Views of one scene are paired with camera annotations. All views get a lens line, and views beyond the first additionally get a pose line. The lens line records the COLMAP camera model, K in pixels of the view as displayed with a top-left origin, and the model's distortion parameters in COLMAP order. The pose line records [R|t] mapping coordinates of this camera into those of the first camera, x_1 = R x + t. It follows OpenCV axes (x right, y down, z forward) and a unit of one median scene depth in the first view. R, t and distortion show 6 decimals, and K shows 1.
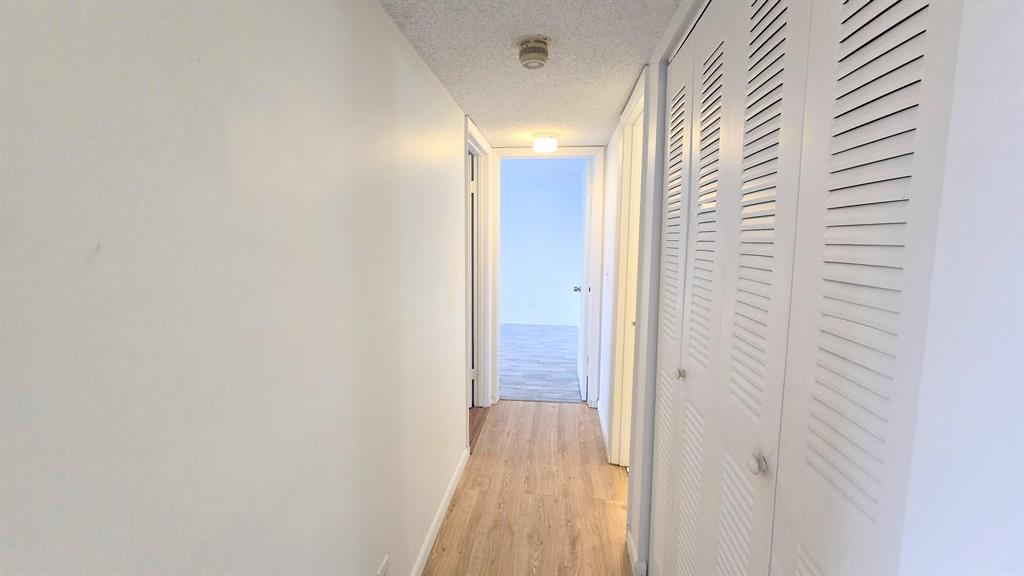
lens RADIAL K [[418.3, 0, 512.4], [0, 418.3, 286.9], [0, 0, 1]] dist [-0.005591, -0.000335]
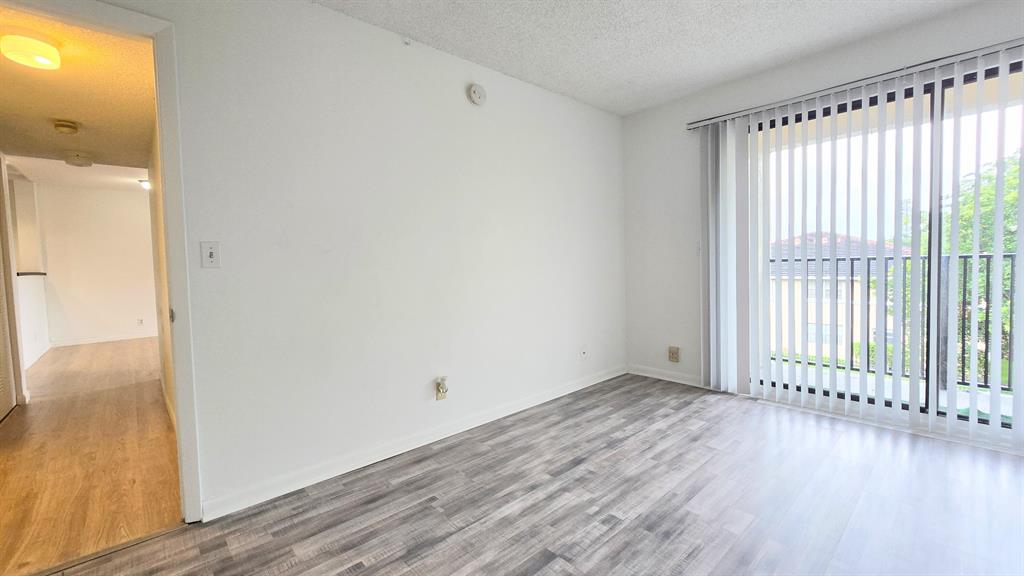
lens RADIAL K [[418.3, 0, 512.2], [0, 418.3, 285.4], [0, 0, 1]] dist [-0.005591, -0.000335]
pose [[-0.655812, 0.053907, -0.752997, 0.065468], [-0.061724, 0.990279, 0.124652, -0.089409], [0.752396, 0.128226, -0.646110, 1.495831]]
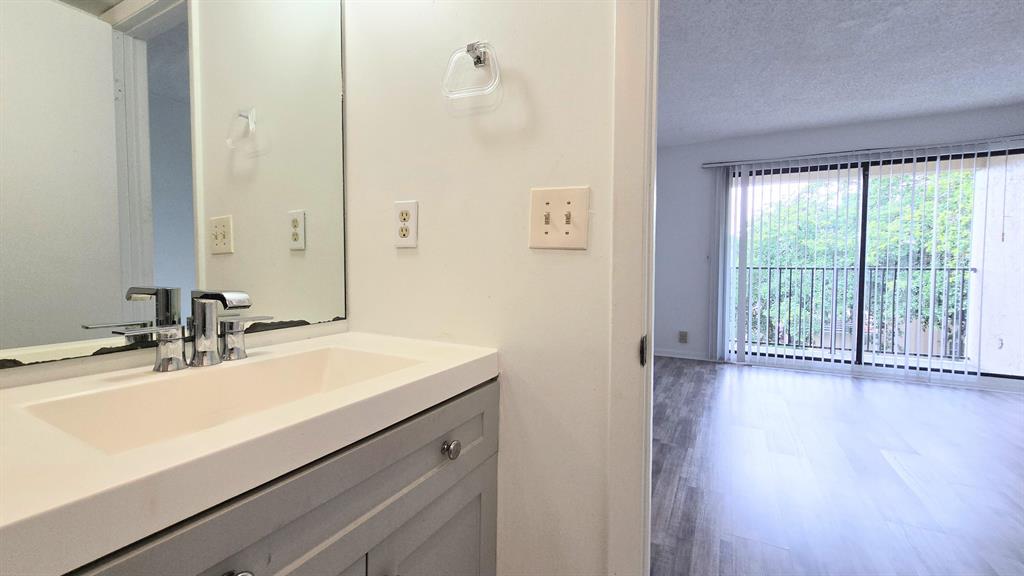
lens RADIAL K [[418.3, 0, 507.2], [0, 418.3, 283.6], [0, 0, 1]] dist [-0.005591, -0.000335]
pose [[-0.361357, 0.035053, -0.931769, 0.457522], [-0.112200, 0.990397, 0.080772, -0.036756], [0.925652, 0.133732, -0.353954, 1.110018]]
